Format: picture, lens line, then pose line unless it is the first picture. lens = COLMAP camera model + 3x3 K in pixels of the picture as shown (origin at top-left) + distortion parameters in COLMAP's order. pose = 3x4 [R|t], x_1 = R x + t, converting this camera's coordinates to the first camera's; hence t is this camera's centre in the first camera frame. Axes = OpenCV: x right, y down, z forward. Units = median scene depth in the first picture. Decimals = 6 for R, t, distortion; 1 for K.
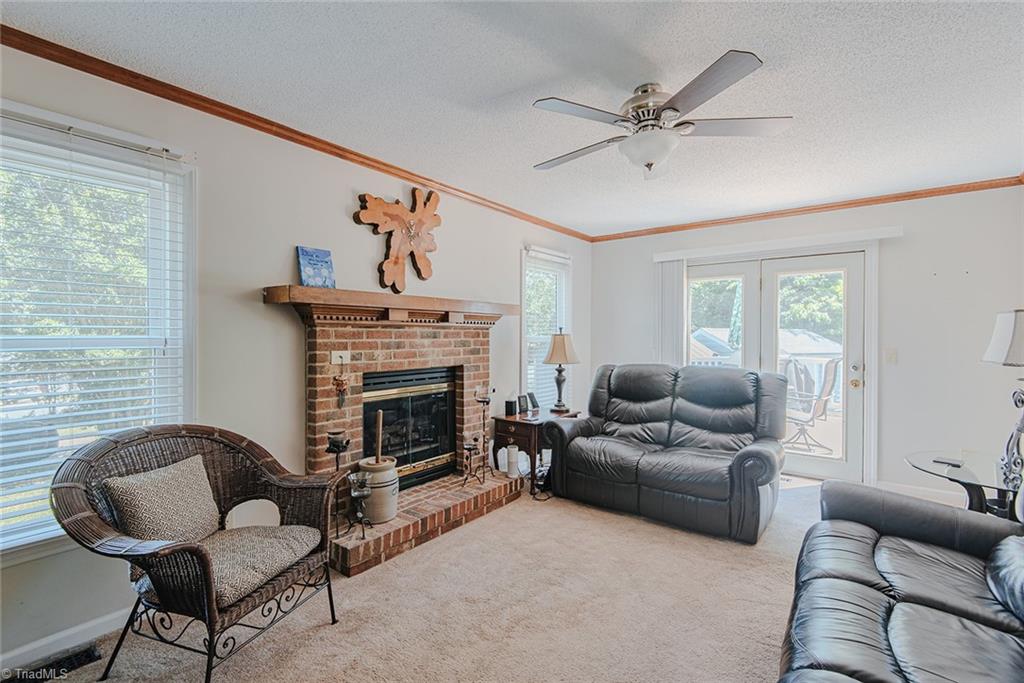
lens RADIAL K [[460.4, 0, 519.8], [0, 460.4, 340.6], [0, 0, 1]] dist [0.021597, -0.010671]
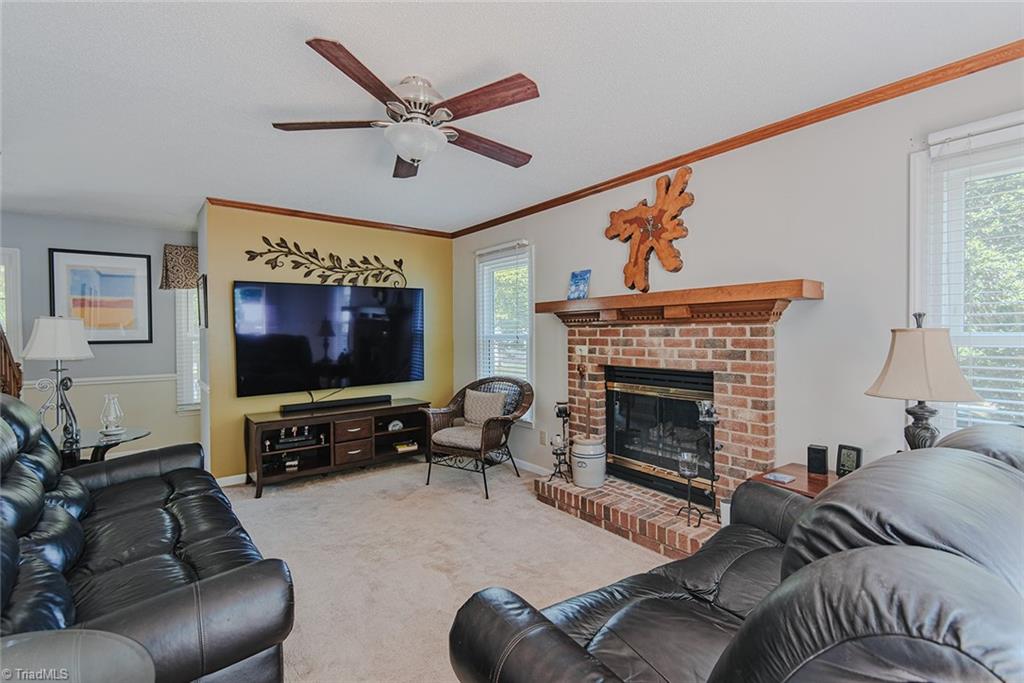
lens RADIAL K [[460.4, 0, 513.3], [0, 460.4, 339.4], [0, 0, 1]] dist [0.021597, -0.010671]
pose [[-0.271616, 0.016070, -0.962272, 0.767733], [-0.002319, 0.999847, 0.017352, -0.014183], [0.962403, 0.006945, -0.271537, 0.963453]]
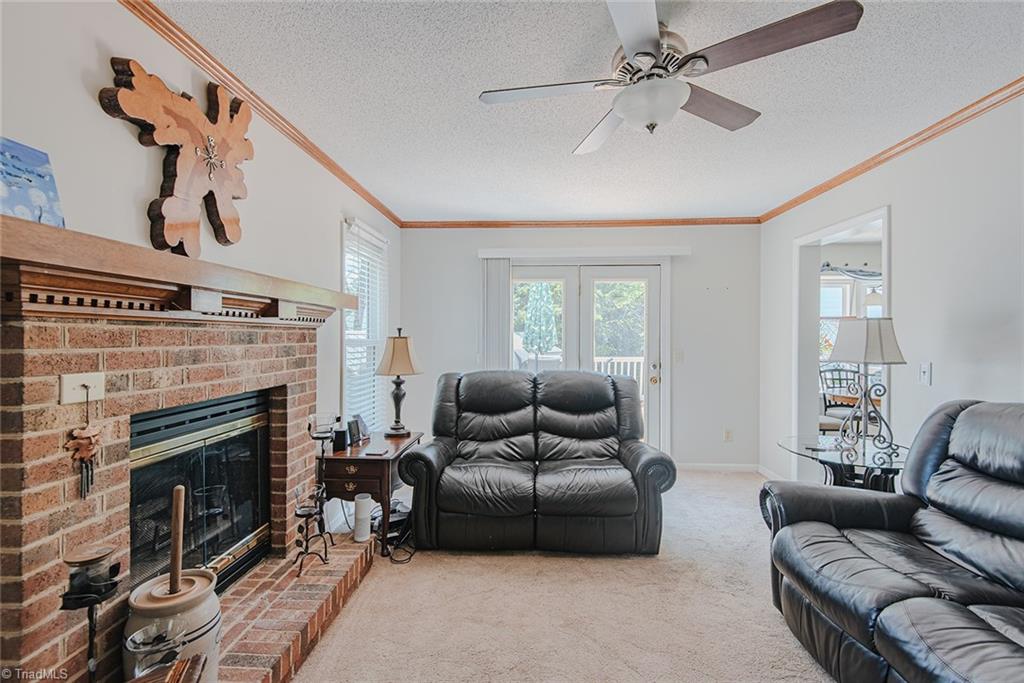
lens RADIAL K [[460.4, 0, 513.0], [0, 460.4, 338.9], [0, 0, 1]] dist [0.021597, -0.010671]
pose [[0.828140, -0.001828, 0.560519, -0.241493], [0.006214, 0.999963, -0.005920, -0.005374], [-0.560487, 0.008386, 0.828120, 0.309029]]
